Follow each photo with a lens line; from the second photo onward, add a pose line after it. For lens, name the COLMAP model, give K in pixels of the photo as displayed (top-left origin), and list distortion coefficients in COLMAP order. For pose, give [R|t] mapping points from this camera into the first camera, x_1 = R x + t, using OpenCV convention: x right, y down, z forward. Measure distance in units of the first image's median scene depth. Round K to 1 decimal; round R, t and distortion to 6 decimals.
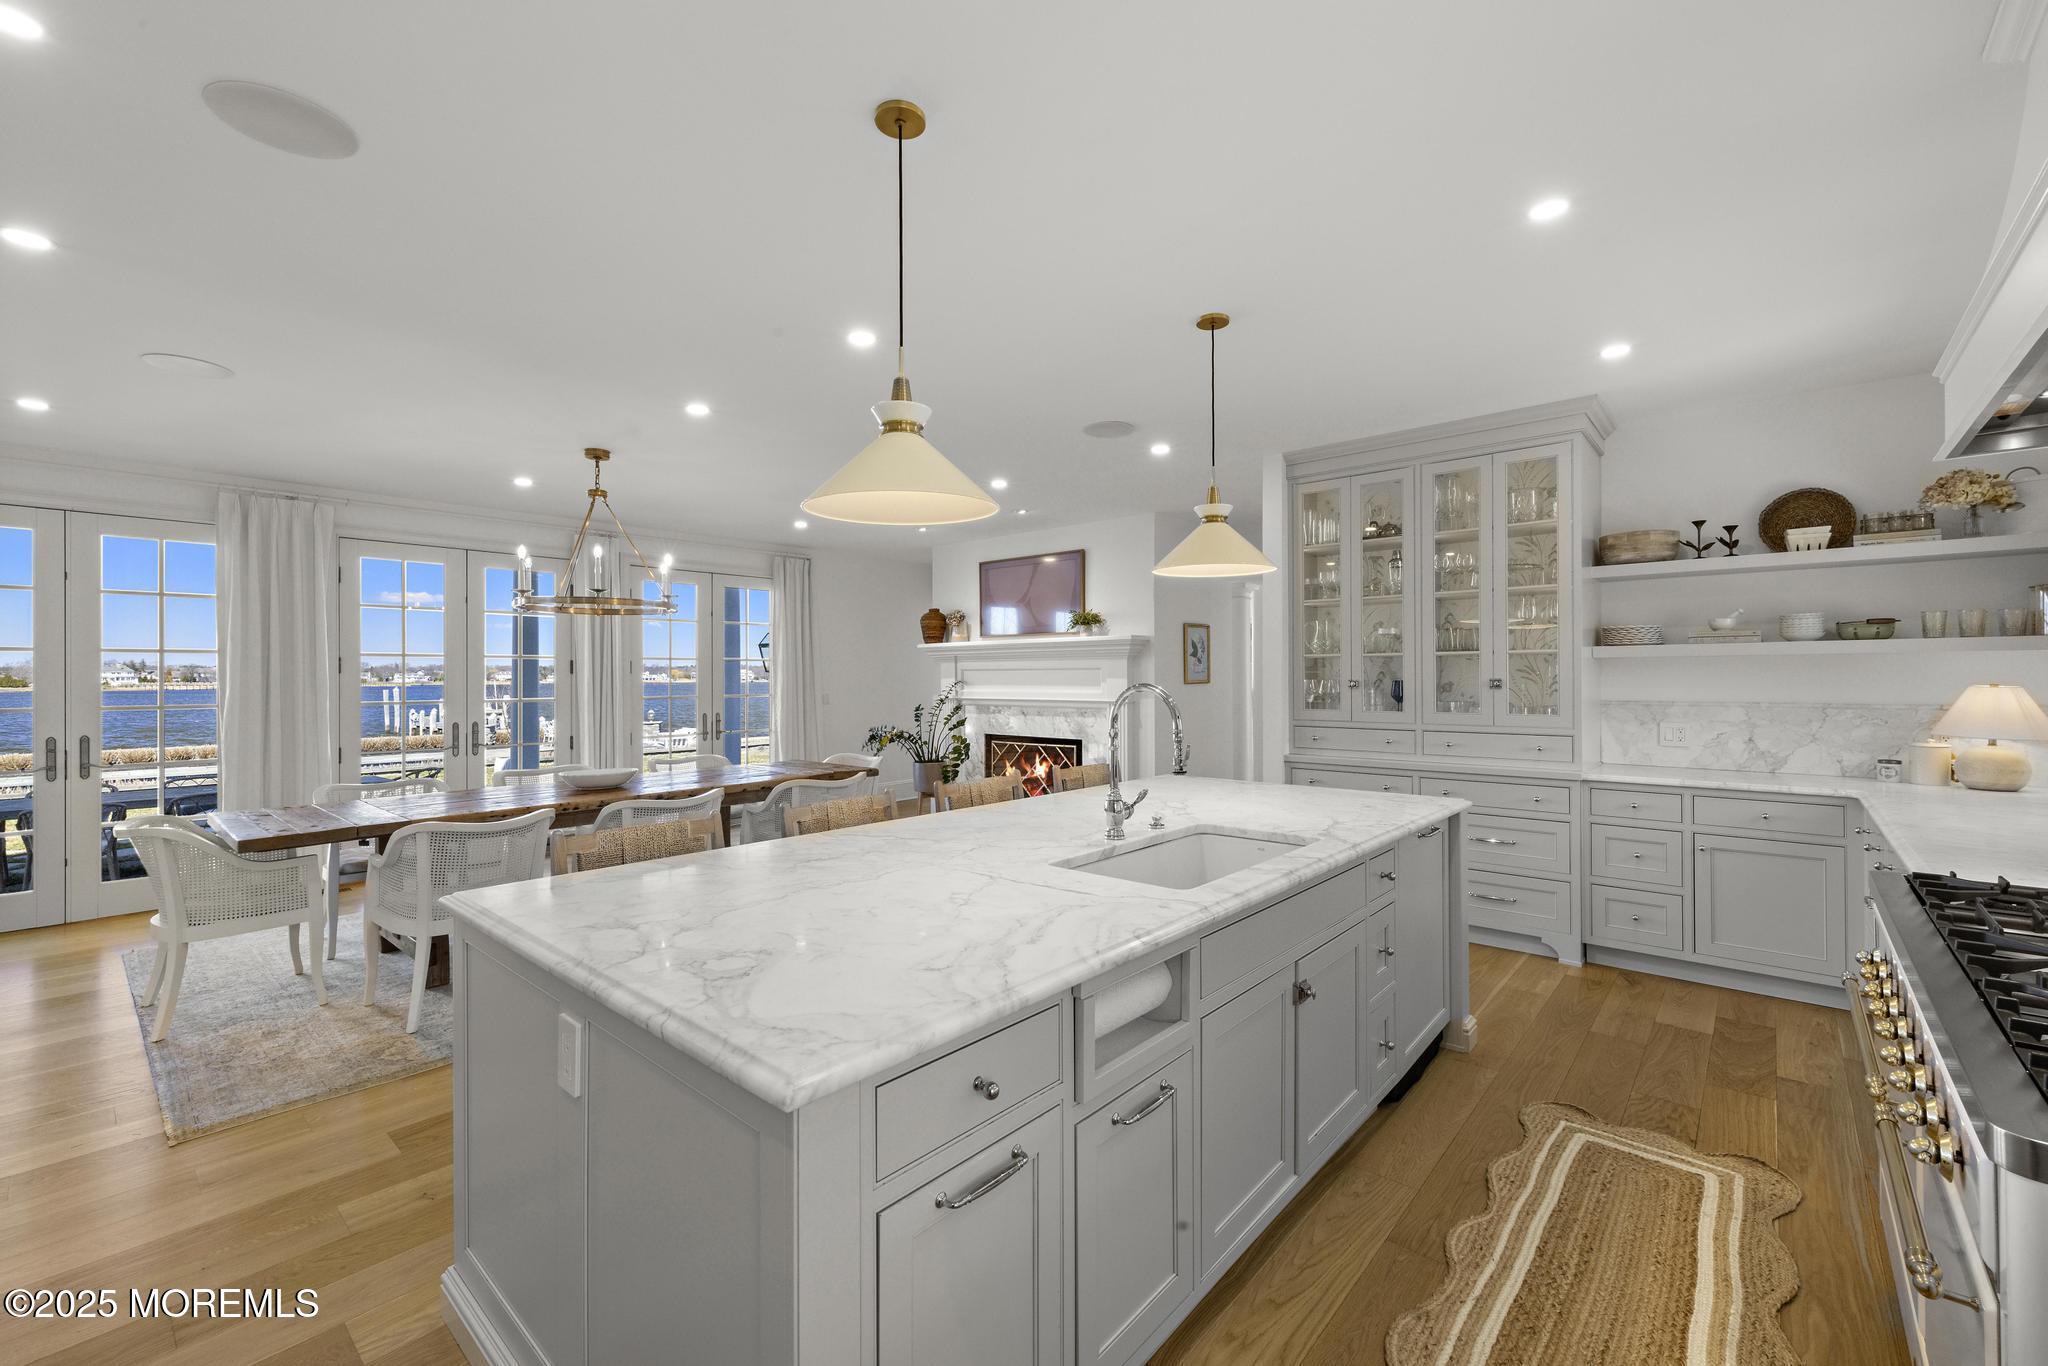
lens RADIAL K [[845.5, 0, 1028.6], [0, 845.5, 672.2], [0, 0, 1]] dist [0.004615, -0.000831]
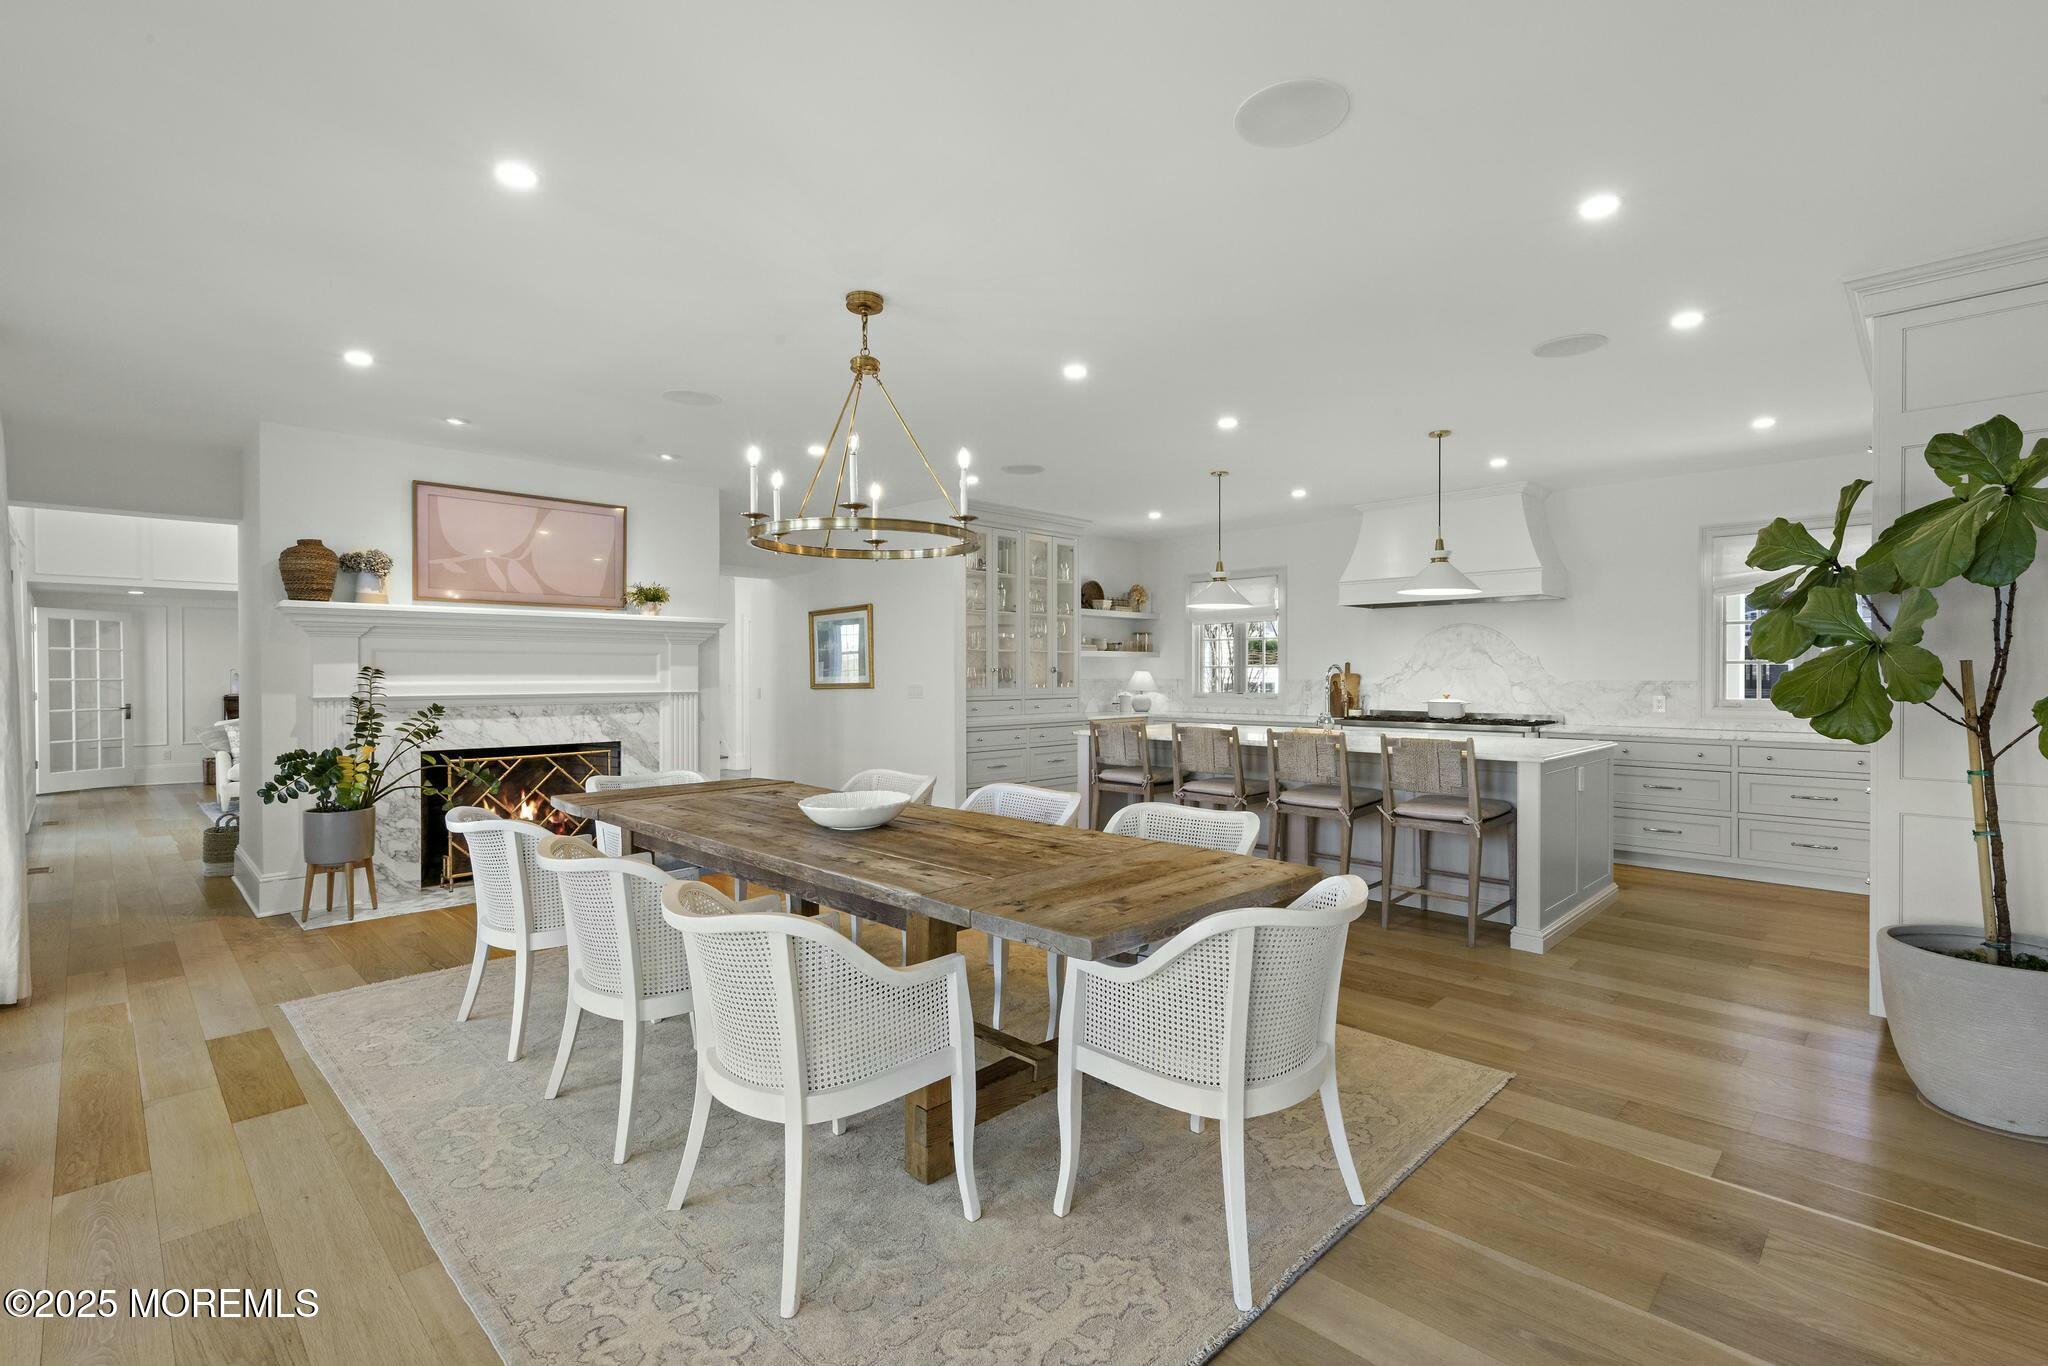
lens RADIAL K [[924.2, 0, 1013.4], [0, 924.2, 685.5], [0, 0, 1]] dist [-0.001586, -0.000274]
pose [[0.066857, -0.009821, 0.997714, -1.342584], [-0.003709, 0.999942, 0.010091, 0.027060], [-0.997756, -0.004375, 0.066817, 0.951892]]
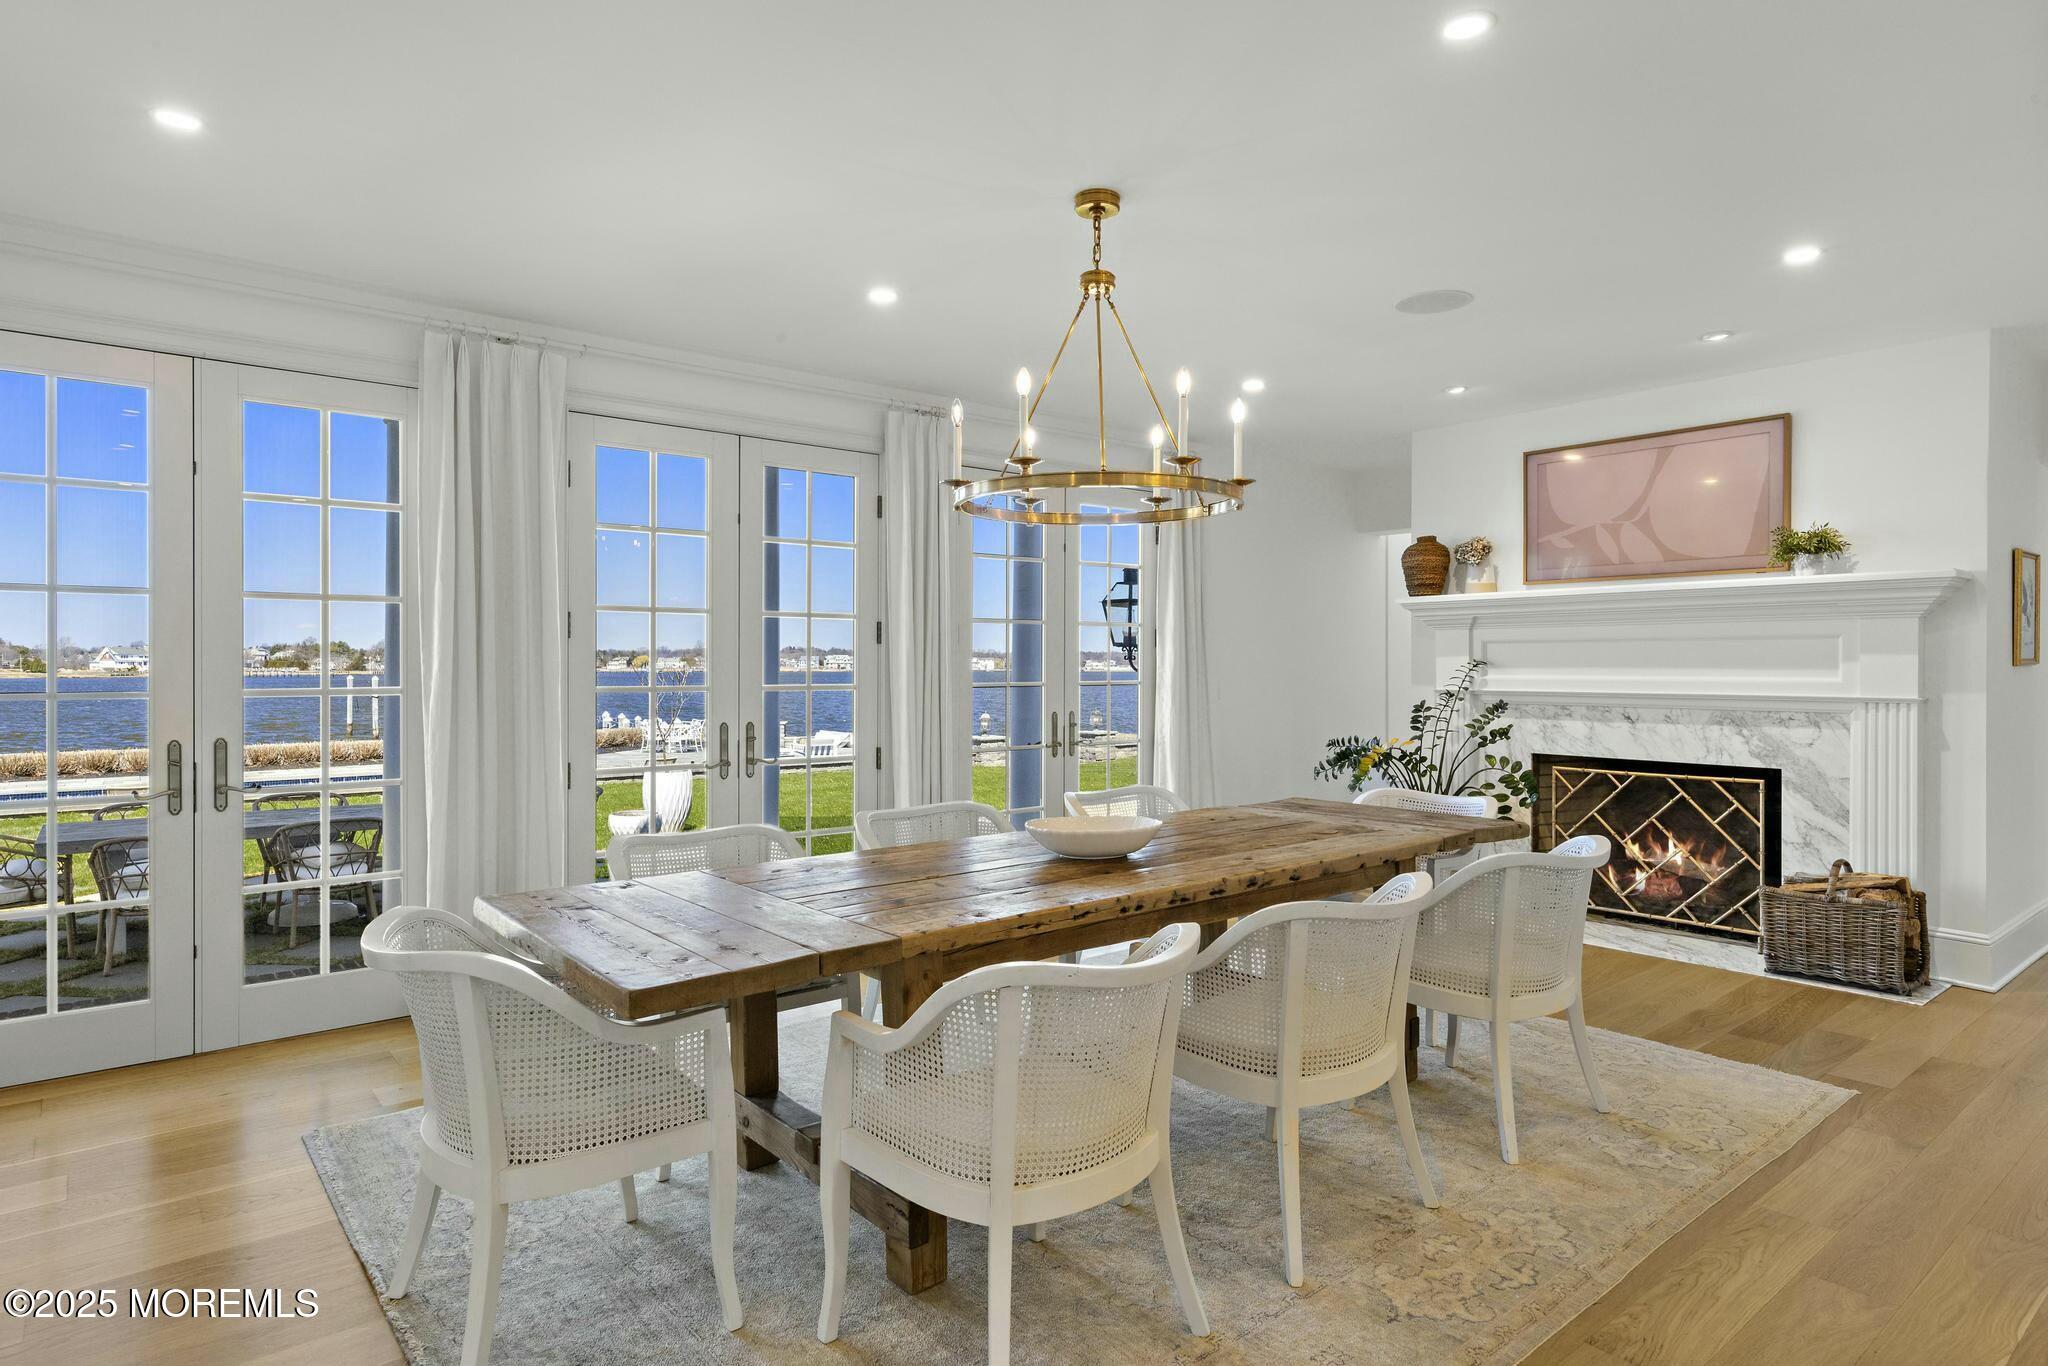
lens RADIAL K [[1136.9, 0, 1027.9], [0, 1136.9, 673.5], [0, 0, 1]] dist [-0.003025, -0.001740]
pose [[0.986799, 0.005174, -0.161869, -0.493328], [-0.003138, 0.999913, 0.012831, 0.019165], [0.161922, -0.012154, 0.986729, 0.356144]]
